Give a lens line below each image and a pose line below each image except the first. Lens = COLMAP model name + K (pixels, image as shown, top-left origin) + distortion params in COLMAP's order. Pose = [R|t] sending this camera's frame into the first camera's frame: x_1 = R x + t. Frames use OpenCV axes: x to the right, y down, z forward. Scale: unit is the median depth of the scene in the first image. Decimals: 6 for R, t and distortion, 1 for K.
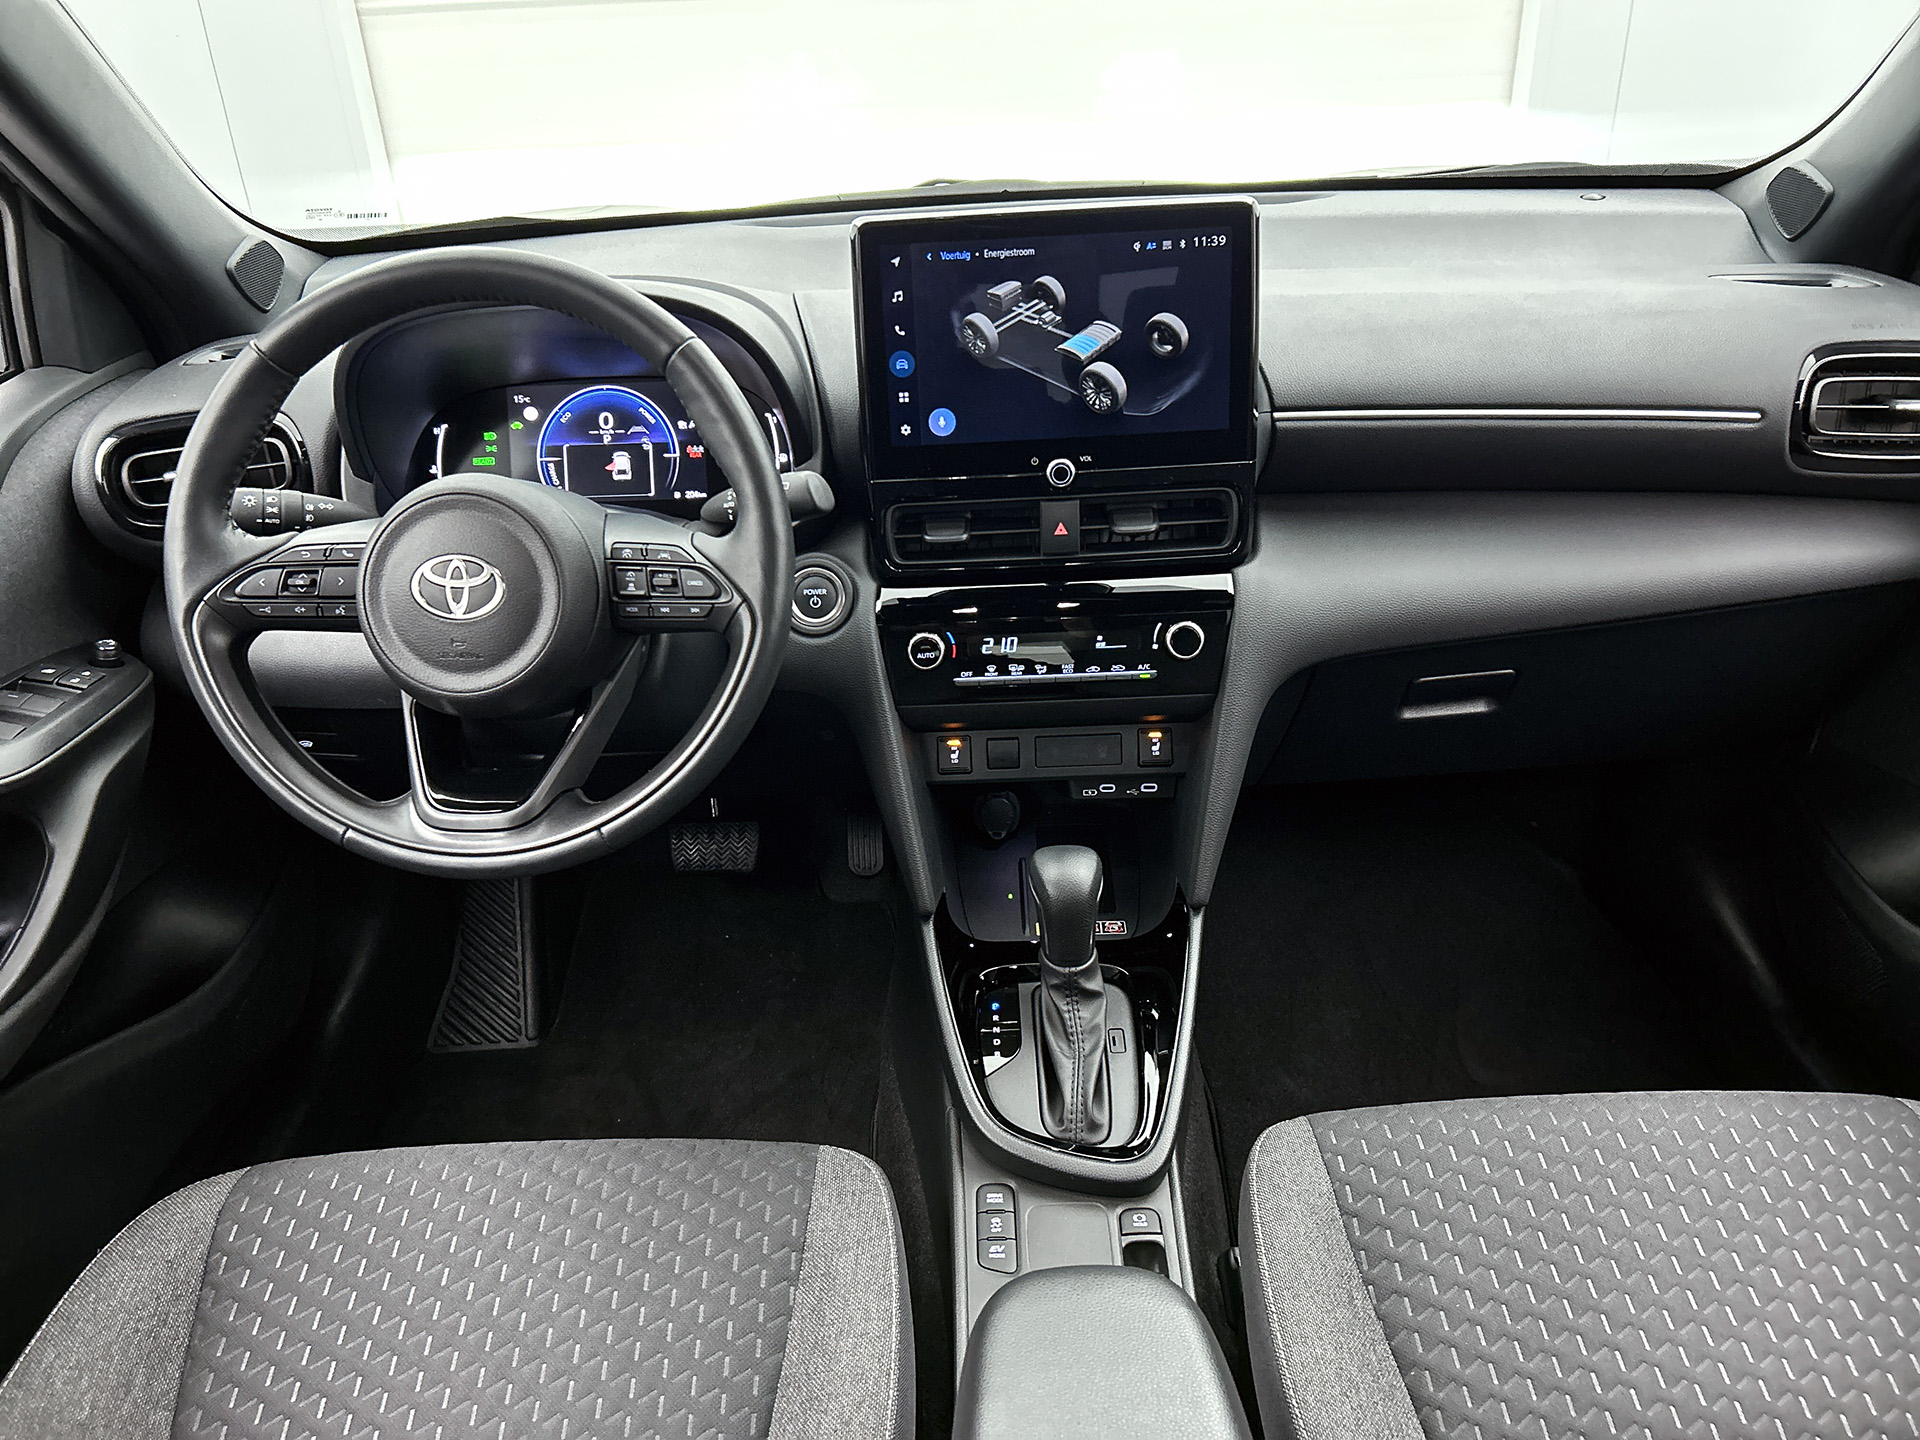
lens RADIAL K [[1344.9, 0, 896.2], [0, 1344.9, 723.0], [0, 0, 1]] dist [0.026531, -0.000035]
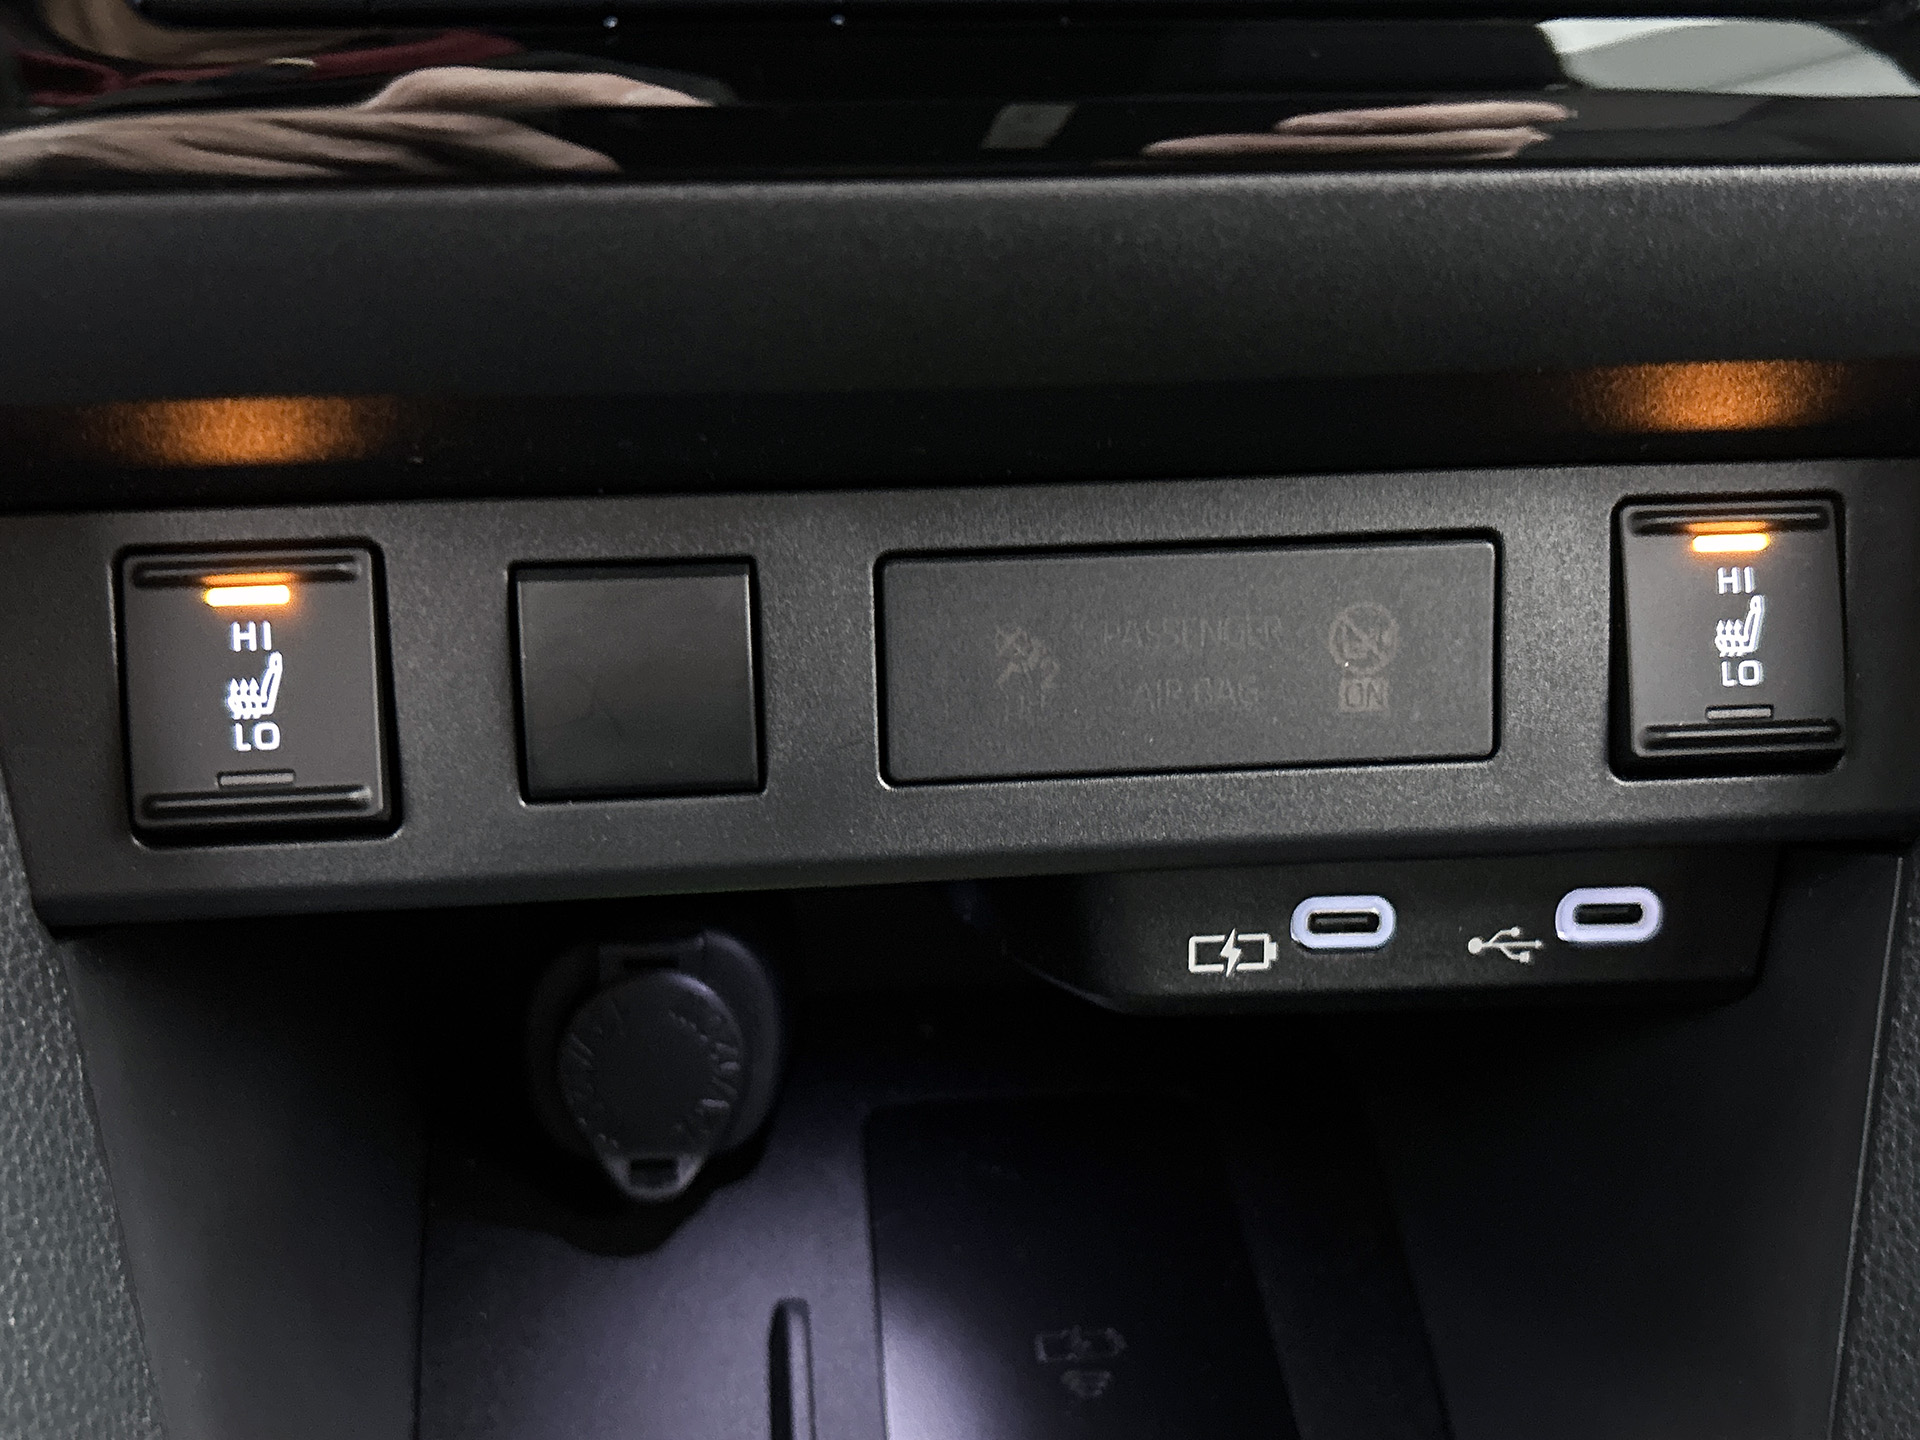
lens RADIAL K [[2219.3, 0, 960.0], [0, 2219.3, 720.0], [0, 0, 1]] dist [-0.017658, -0.016805]
pose [[0.985978, -0.001346, 0.166870, 0.077618], [0.004938, 0.999765, -0.021115, 0.032712], [-0.166802, 0.021643, 0.985753, 0.815207]]
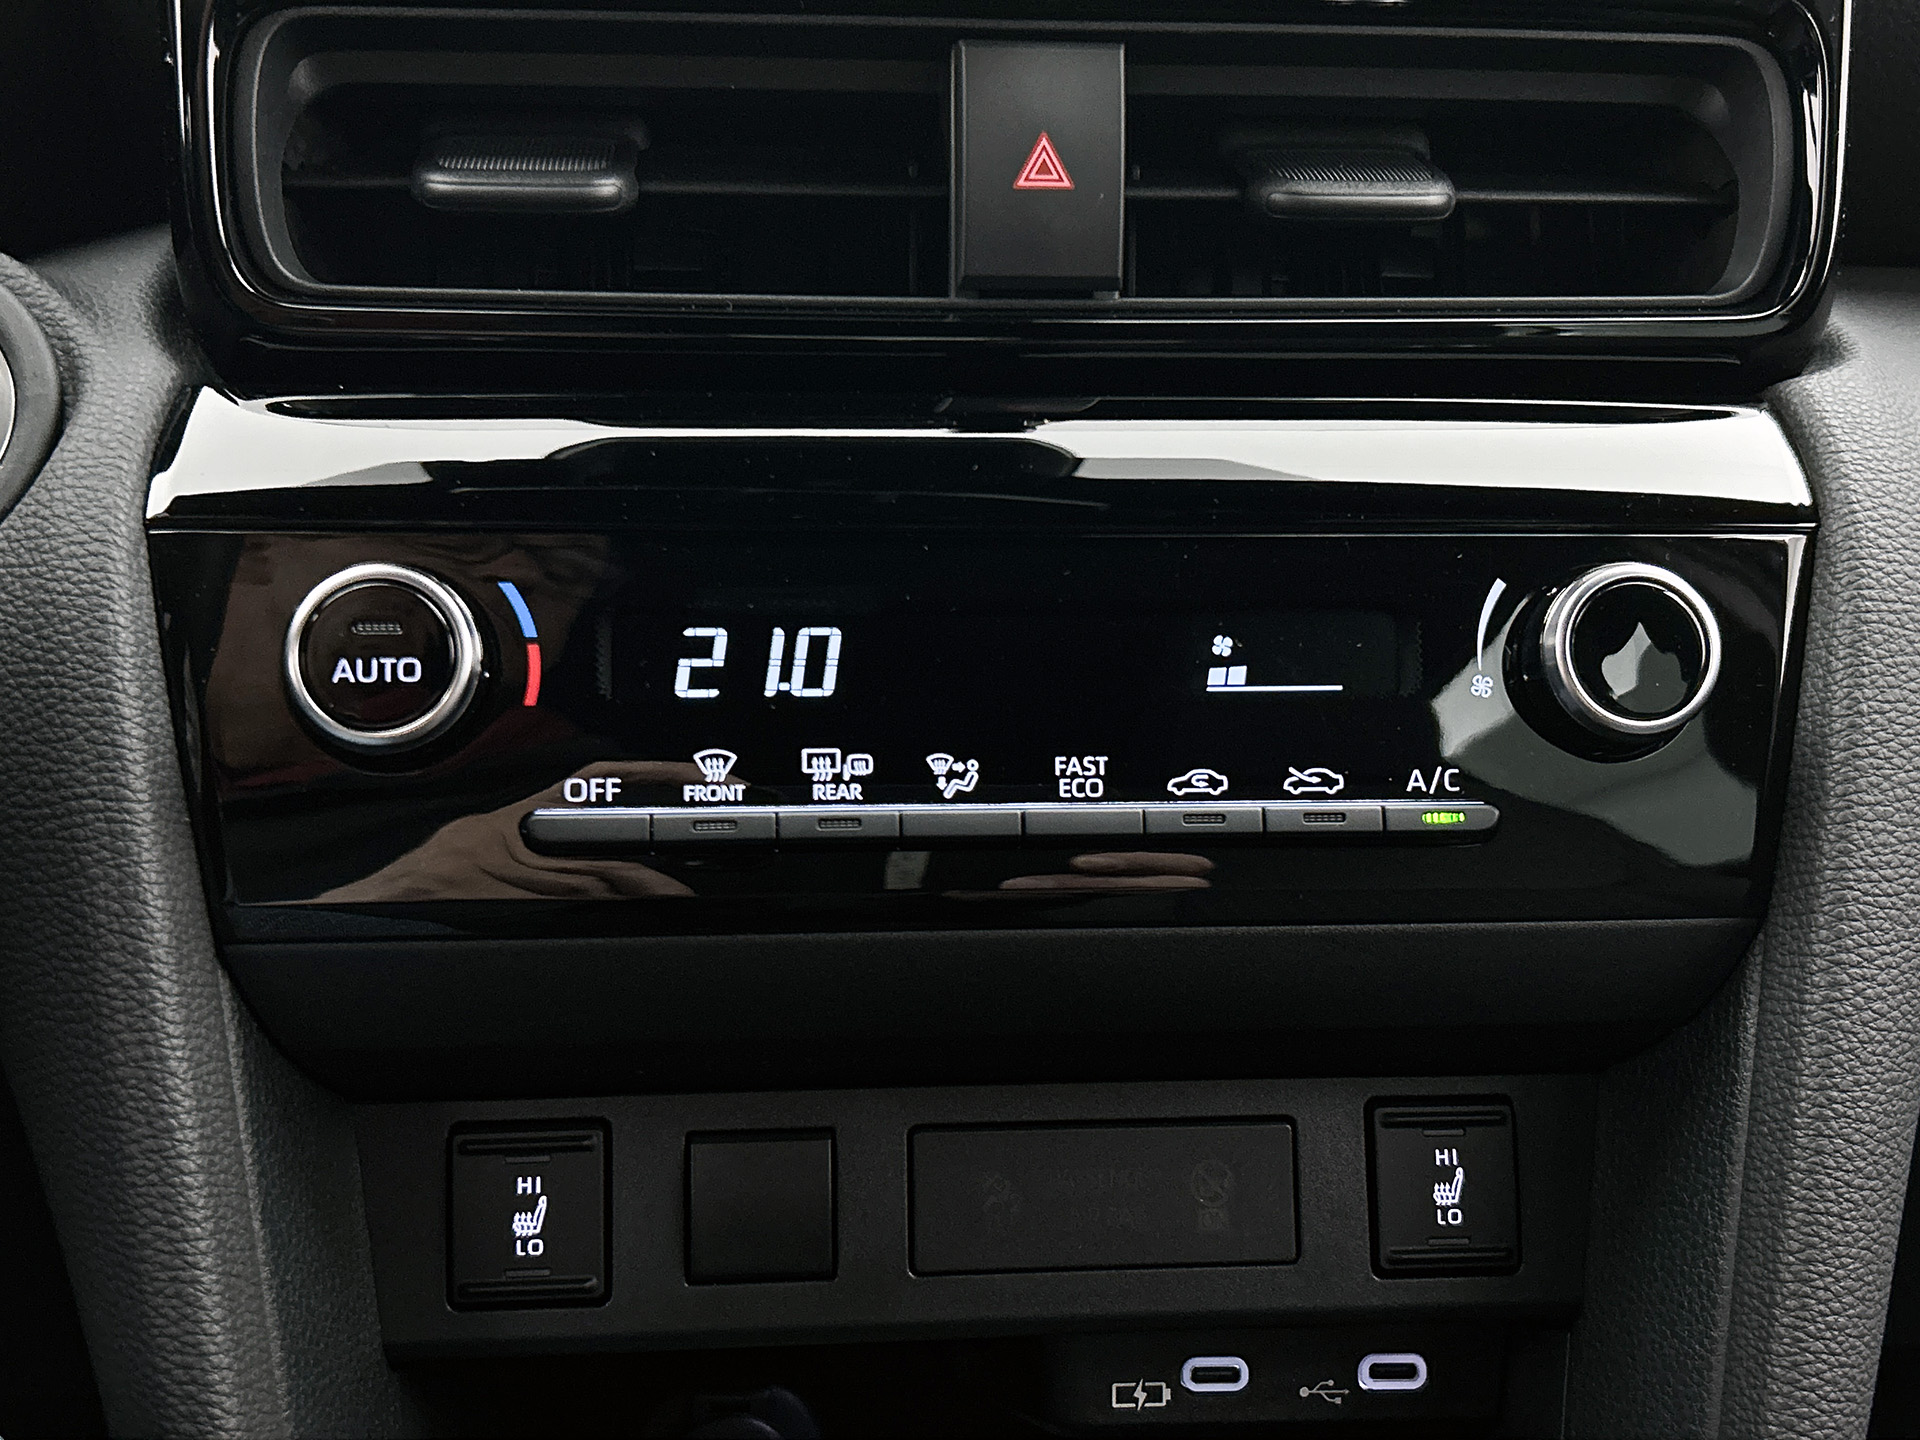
lens RADIAL K [[2067.1, 0, 960.0], [0, 2067.1, 720.0], [0, 0, 1]] dist [0.184520, -0.685910]
pose [[0.986682, 0.046136, 0.155983, 0.058106], [-0.006432, 0.969249, -0.245997, 0.030410], [-0.162536, 0.241717, 0.956637, 0.689484]]
